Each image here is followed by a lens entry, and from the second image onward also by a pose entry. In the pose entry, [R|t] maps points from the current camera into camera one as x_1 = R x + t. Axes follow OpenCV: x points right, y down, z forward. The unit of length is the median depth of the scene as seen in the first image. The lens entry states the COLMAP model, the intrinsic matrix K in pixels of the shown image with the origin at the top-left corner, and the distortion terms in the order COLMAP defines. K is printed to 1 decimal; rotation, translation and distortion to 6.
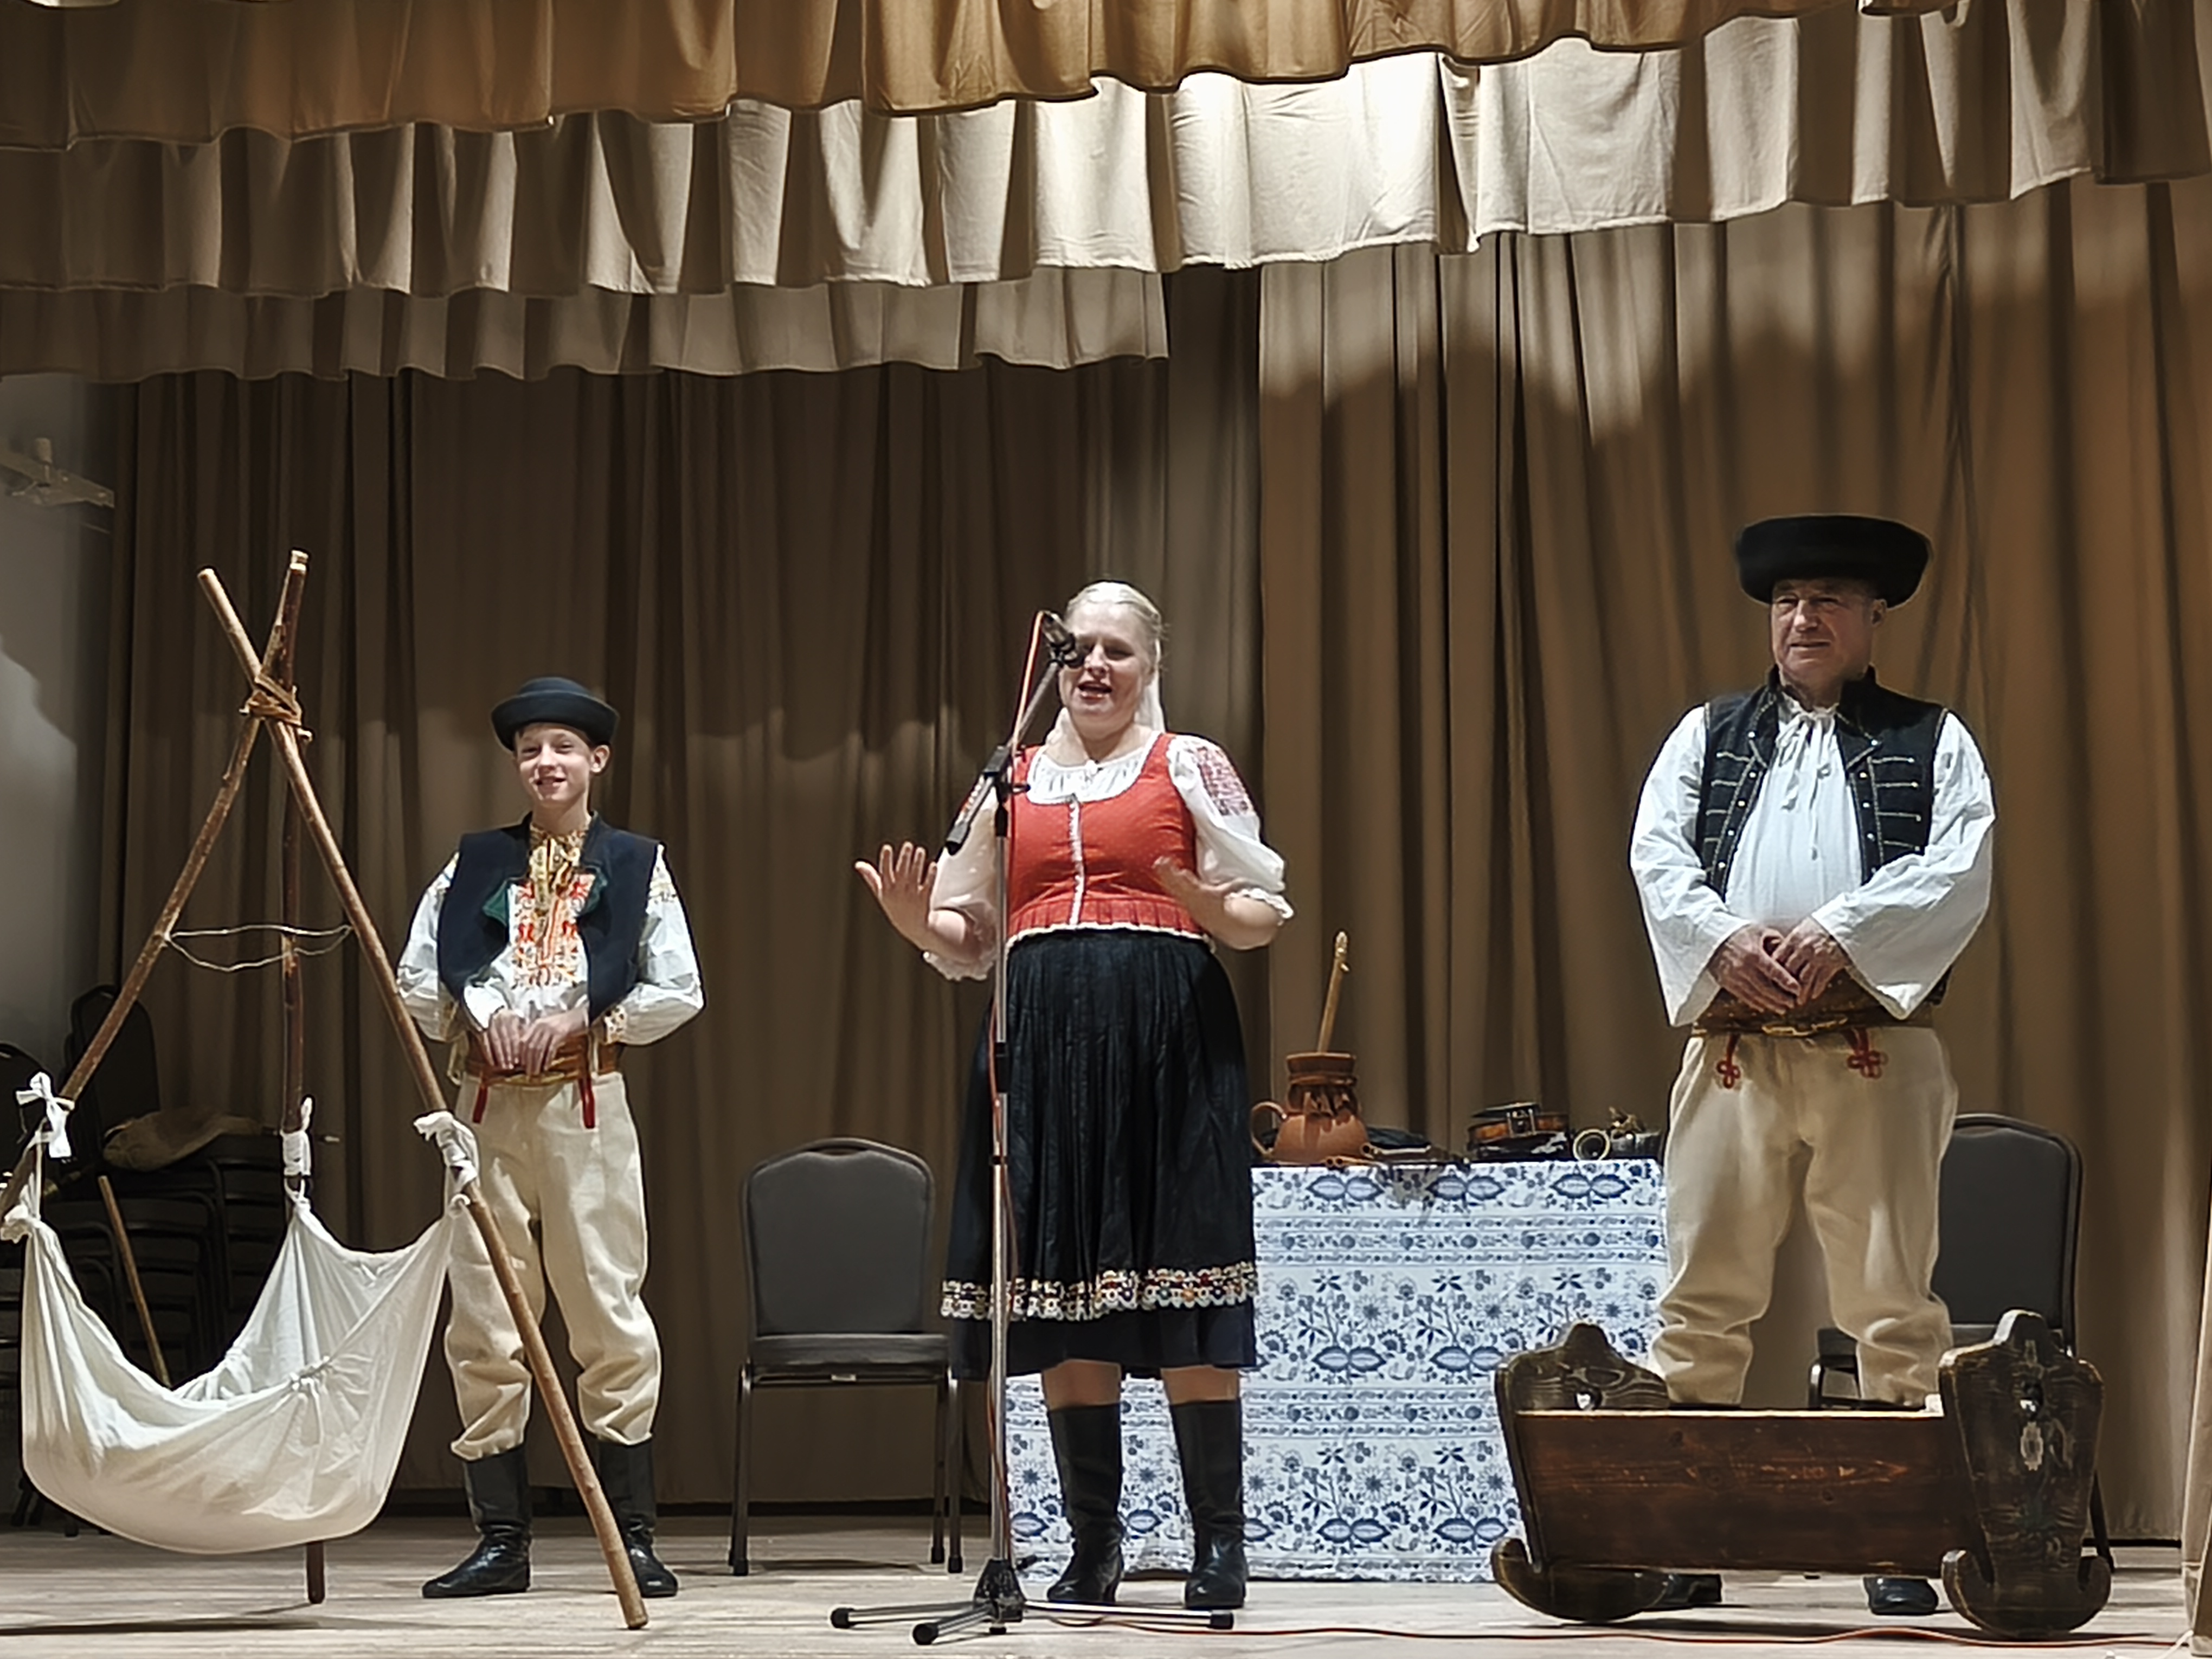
lens RADIAL K [[3833.6, 0, 1187.6], [0, 3833.6, 831.4], [0, 0, 1]] dist [0.279233, -1.221104]
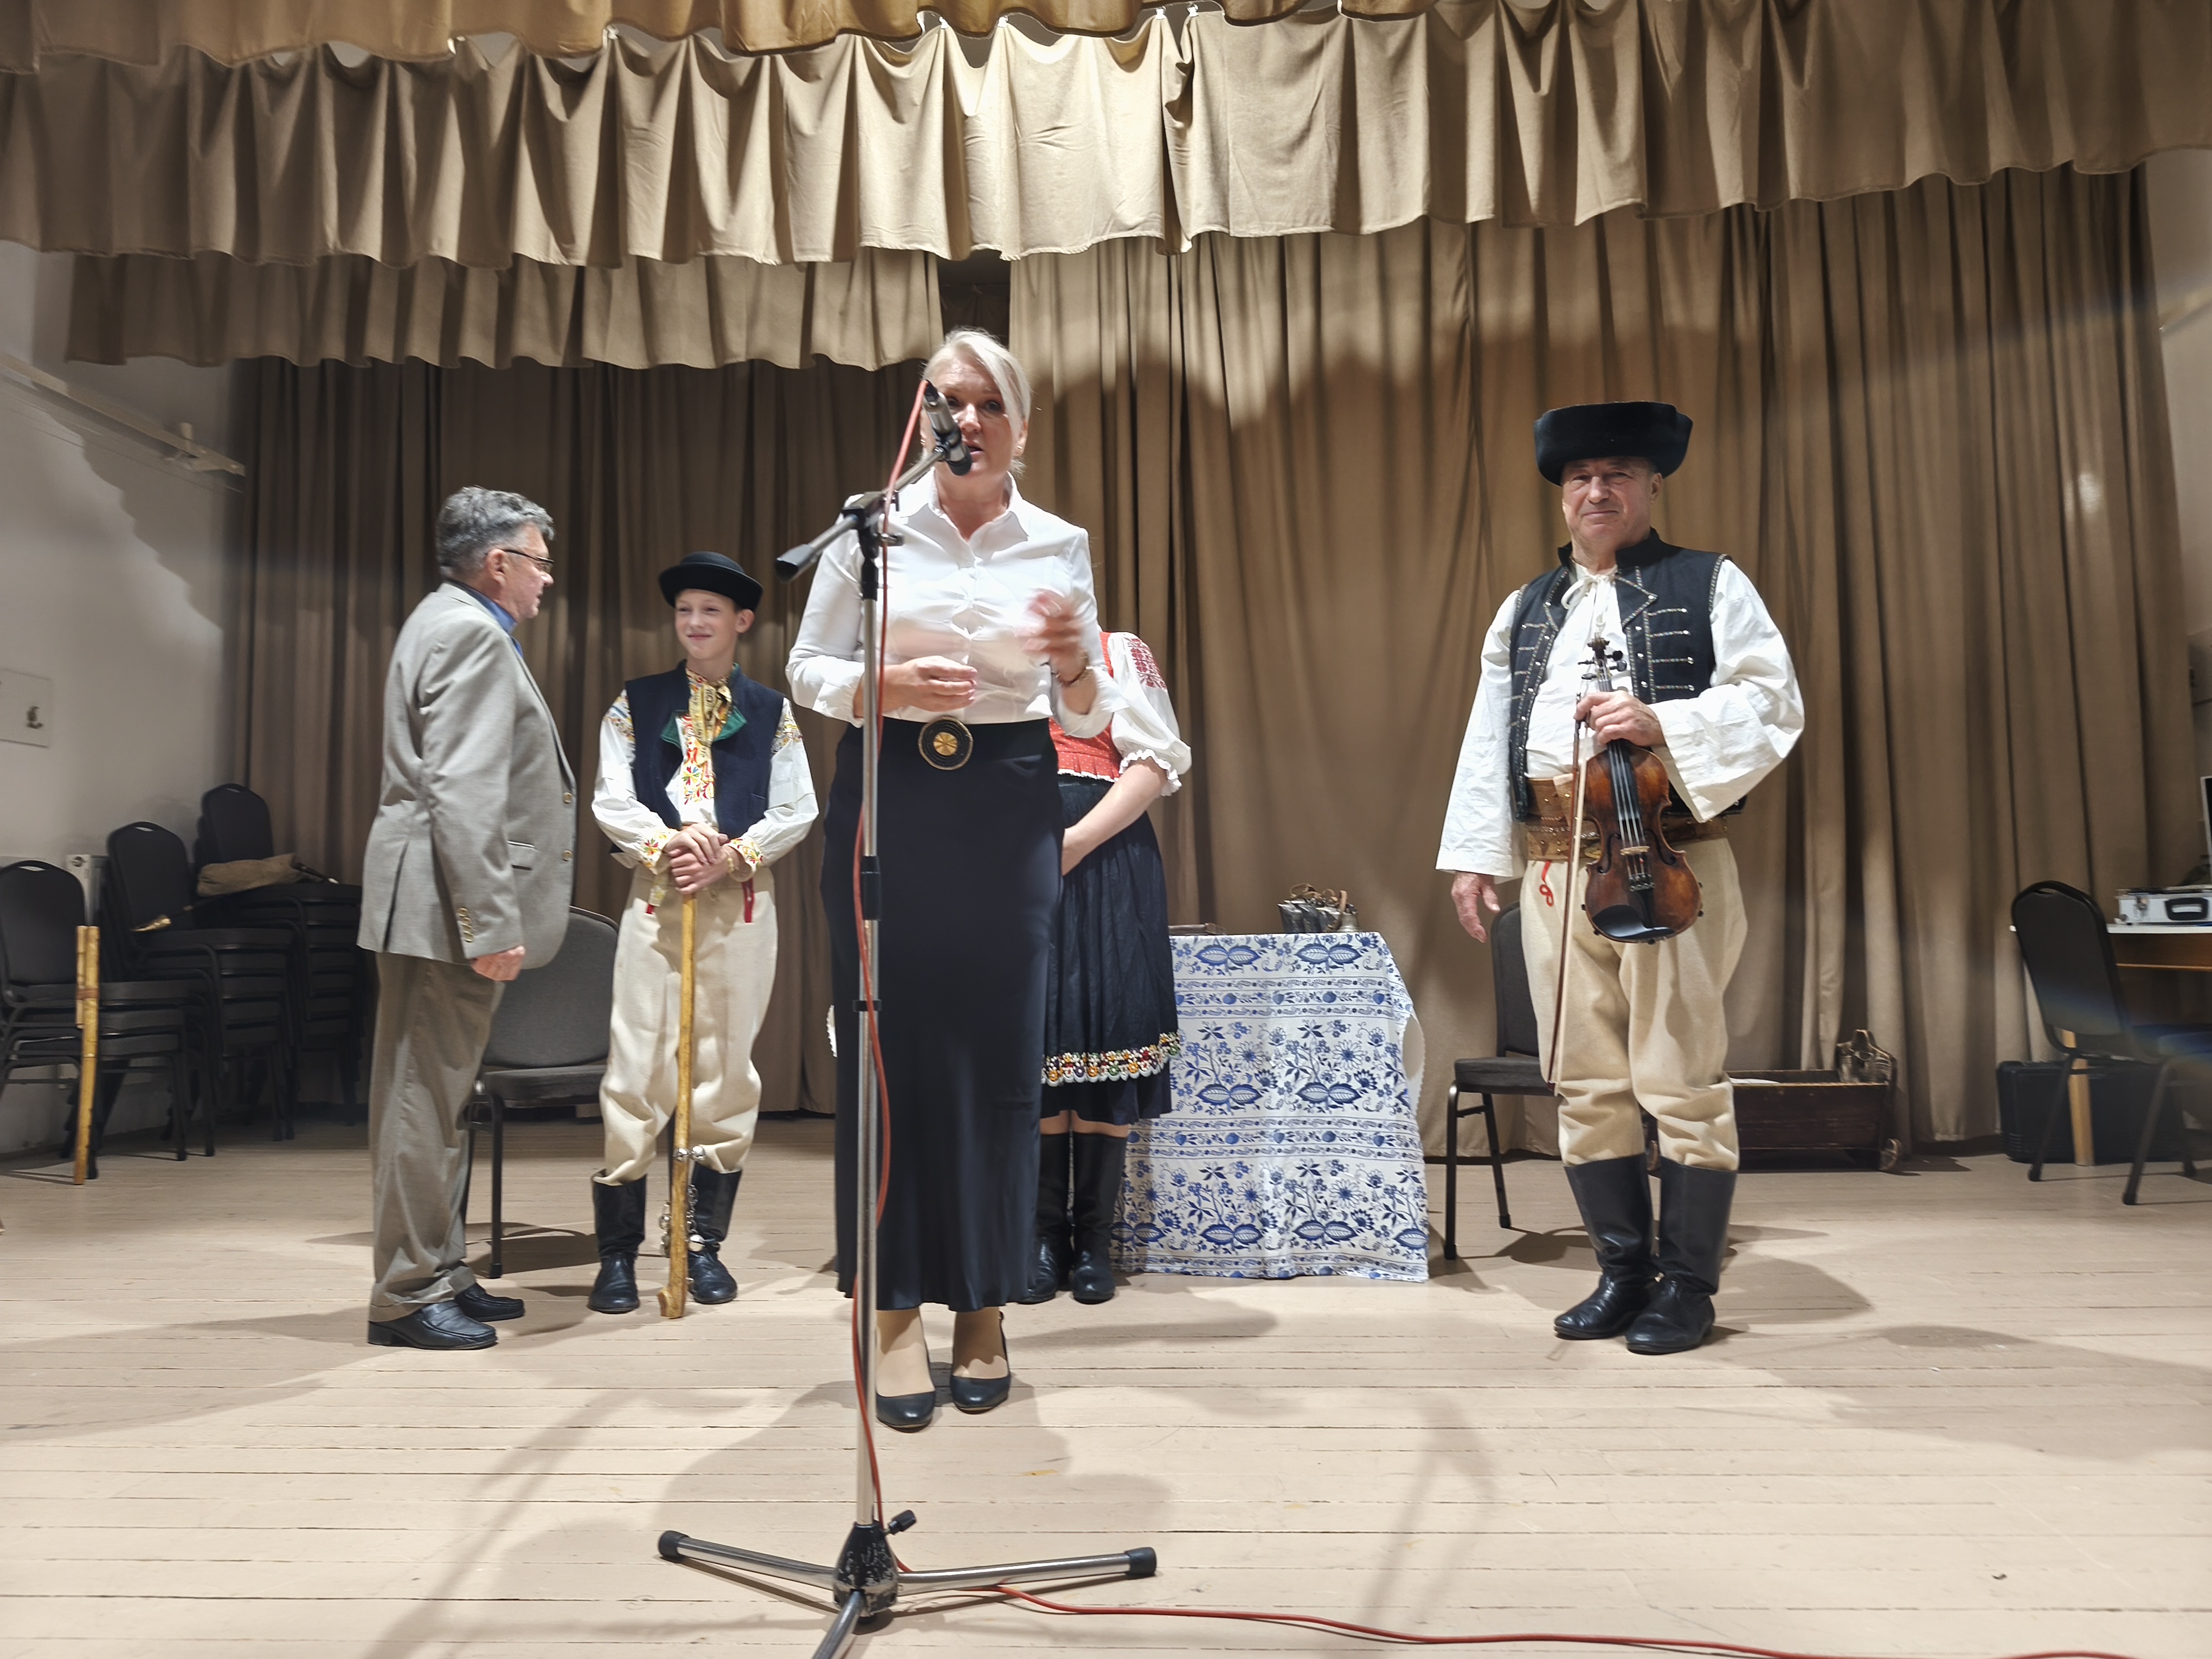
lens RADIAL K [[1544.8, 0, 1114.5], [0, 1544.8, 846.0], [0, 0, 1]] dist [-0.012227, -0.000602]
pose [[0.989359, 0.002785, 0.145469, -0.029816], [-0.013569, 0.997226, 0.073193, 0.019646], [-0.144862, -0.074388, 0.986652, 0.455750]]
